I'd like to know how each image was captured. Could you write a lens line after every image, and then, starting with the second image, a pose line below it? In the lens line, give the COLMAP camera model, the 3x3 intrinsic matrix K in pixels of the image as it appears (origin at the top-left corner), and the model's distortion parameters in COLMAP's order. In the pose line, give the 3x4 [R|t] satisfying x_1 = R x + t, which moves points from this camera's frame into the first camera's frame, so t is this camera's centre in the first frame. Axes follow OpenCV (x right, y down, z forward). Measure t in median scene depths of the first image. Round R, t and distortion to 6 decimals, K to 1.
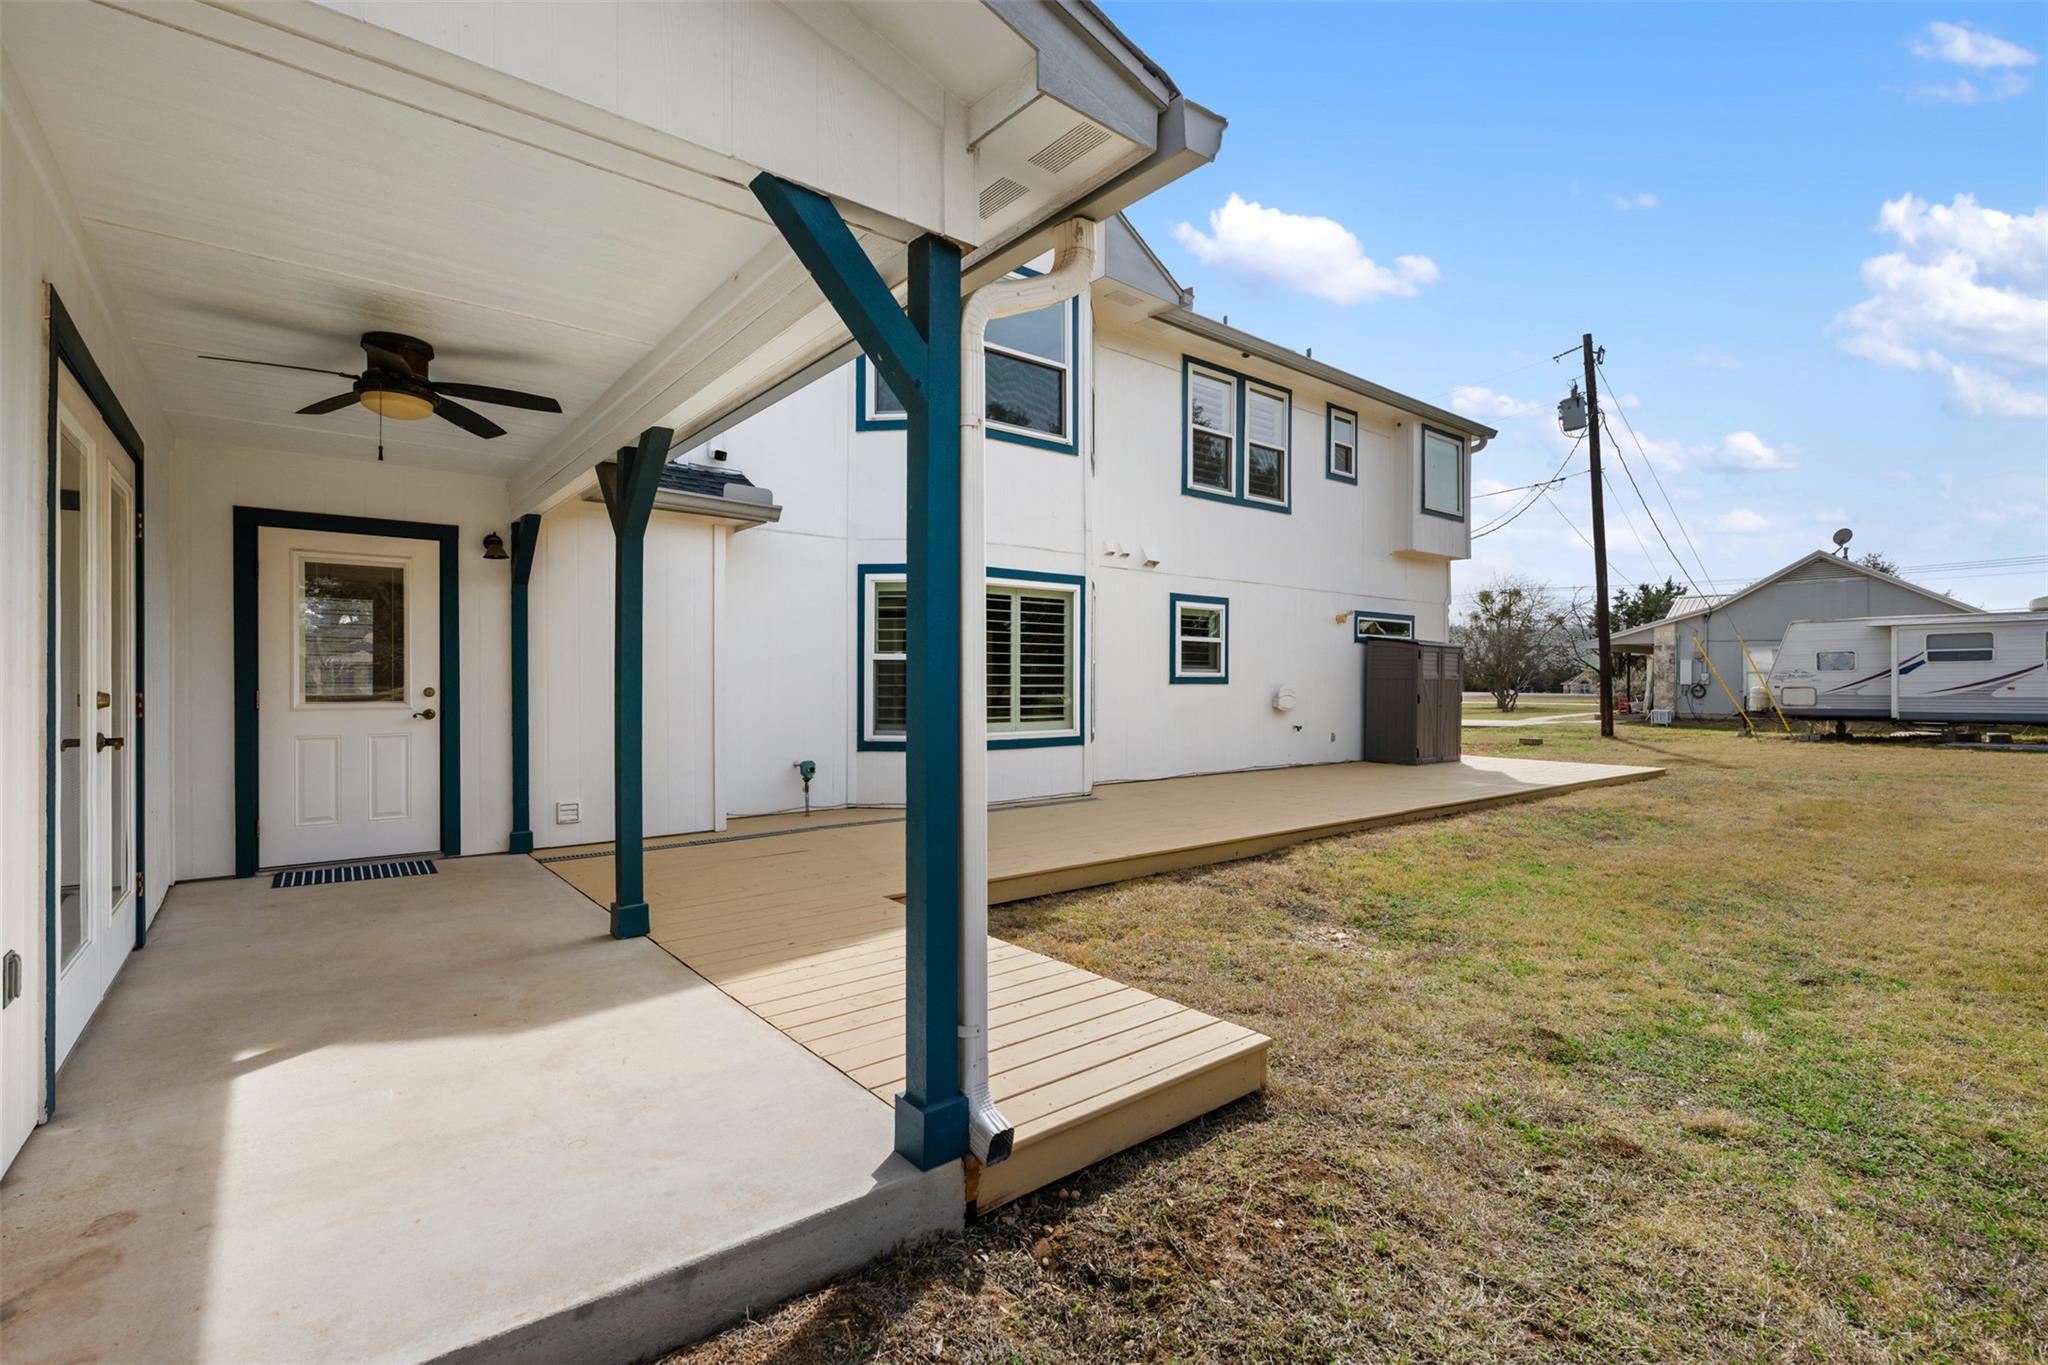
lens RADIAL K [[914.1, 0, 1010.3], [0, 914.1, 686.1], [0, 0, 1]] dist [-0.004150, 0.002280]
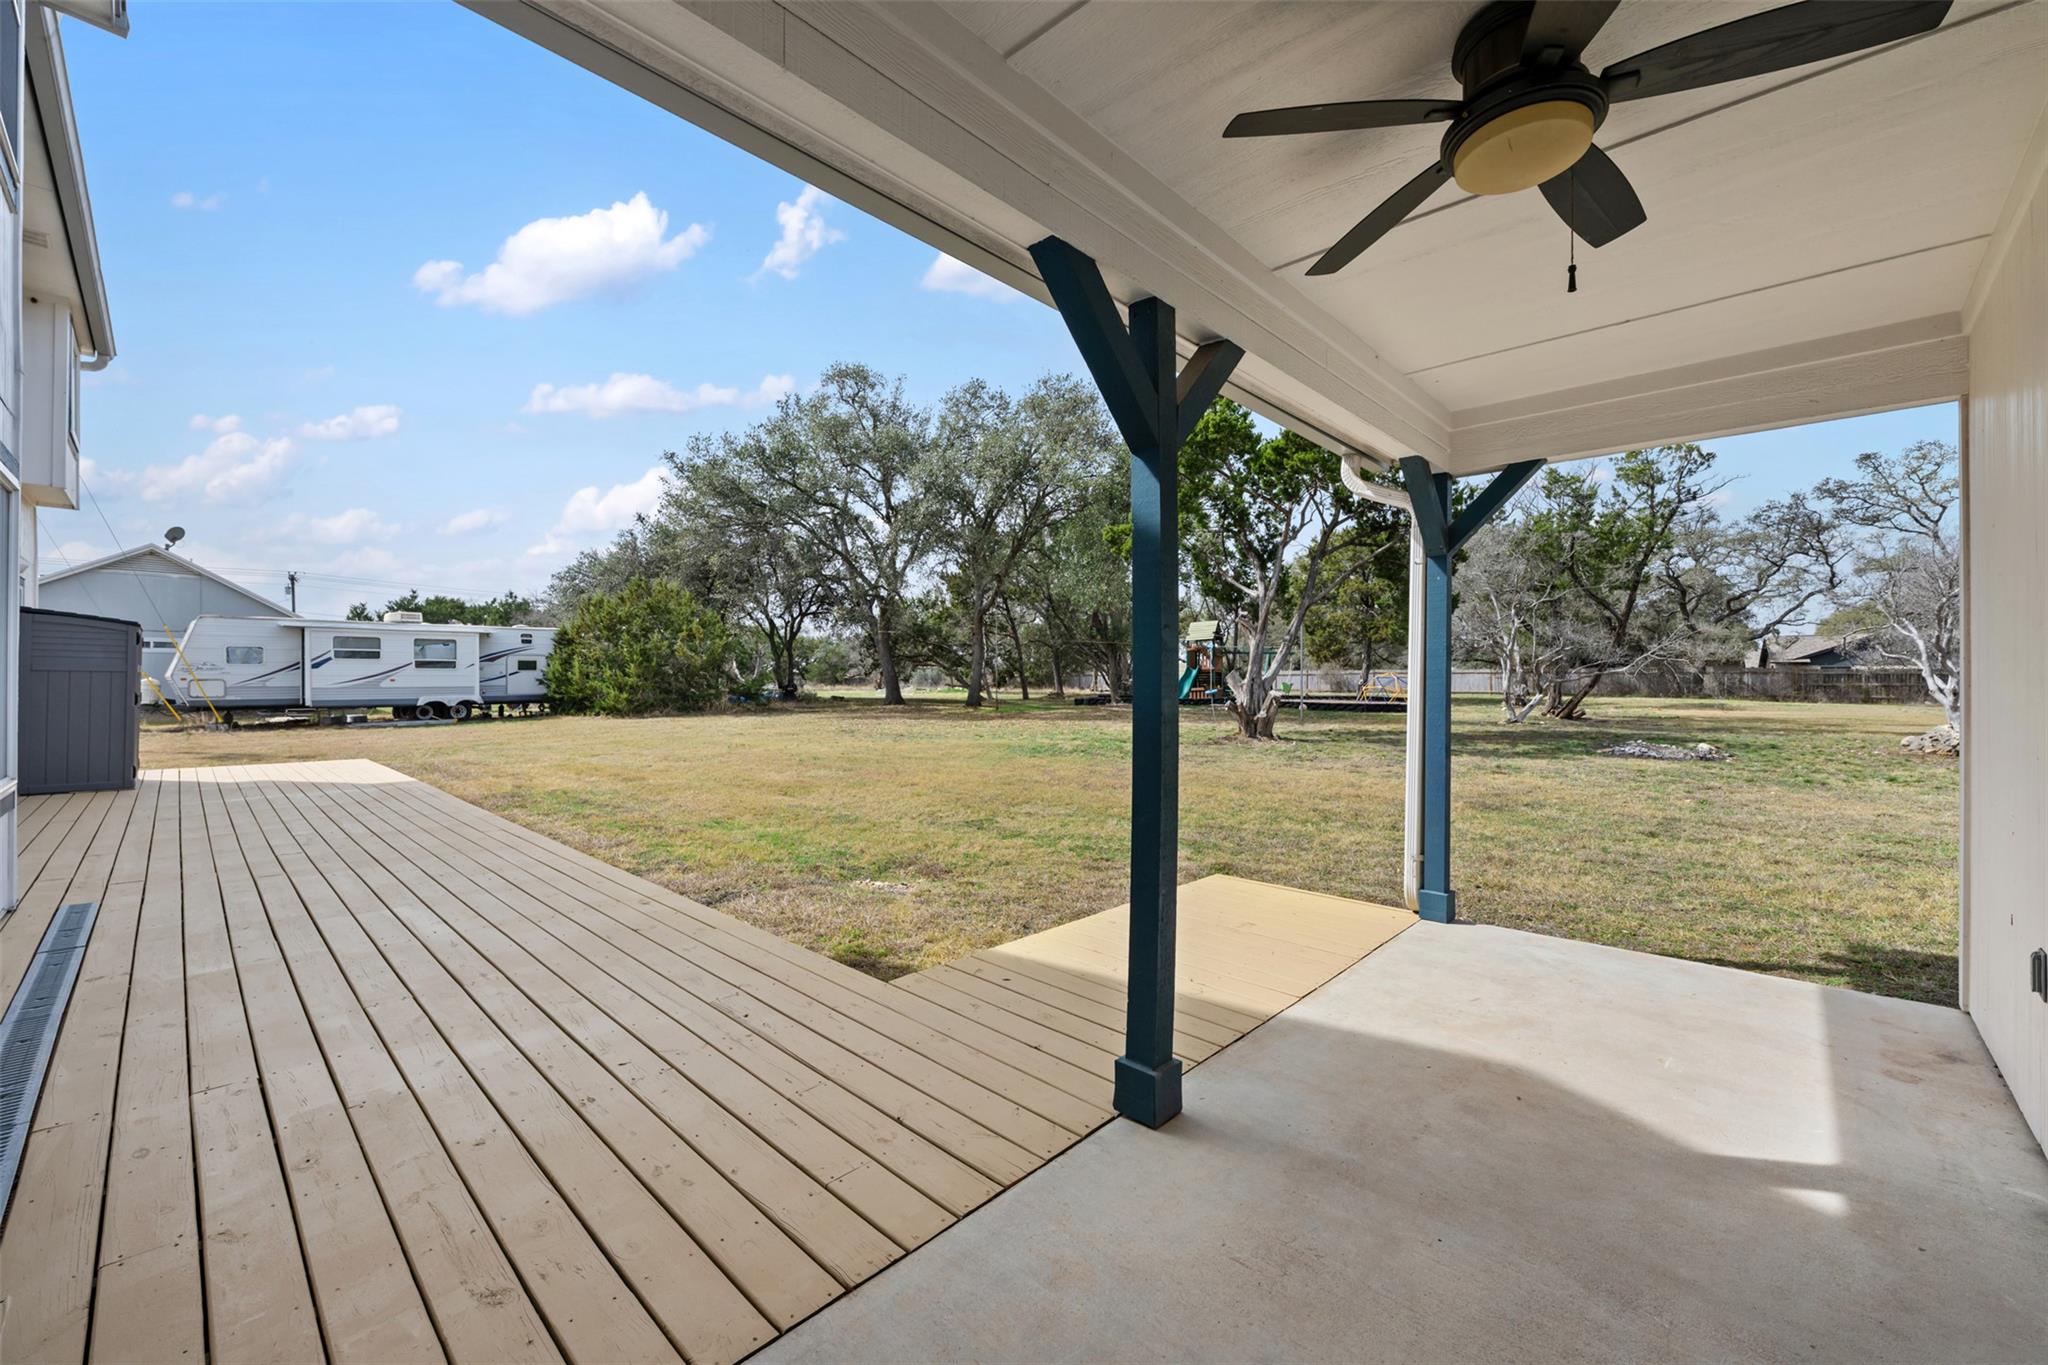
lens RADIAL K [[807.1, 0, 1027.1], [0, 807.1, 679.0], [0, 0, 1]] dist [-0.003846, -0.000043]
pose [[-0.139304, 0.000100, 0.990250, -0.638975], [-0.003566, 0.999993, -0.000602, -0.006881], [-0.990243, -0.003615, -0.139302, 0.793535]]
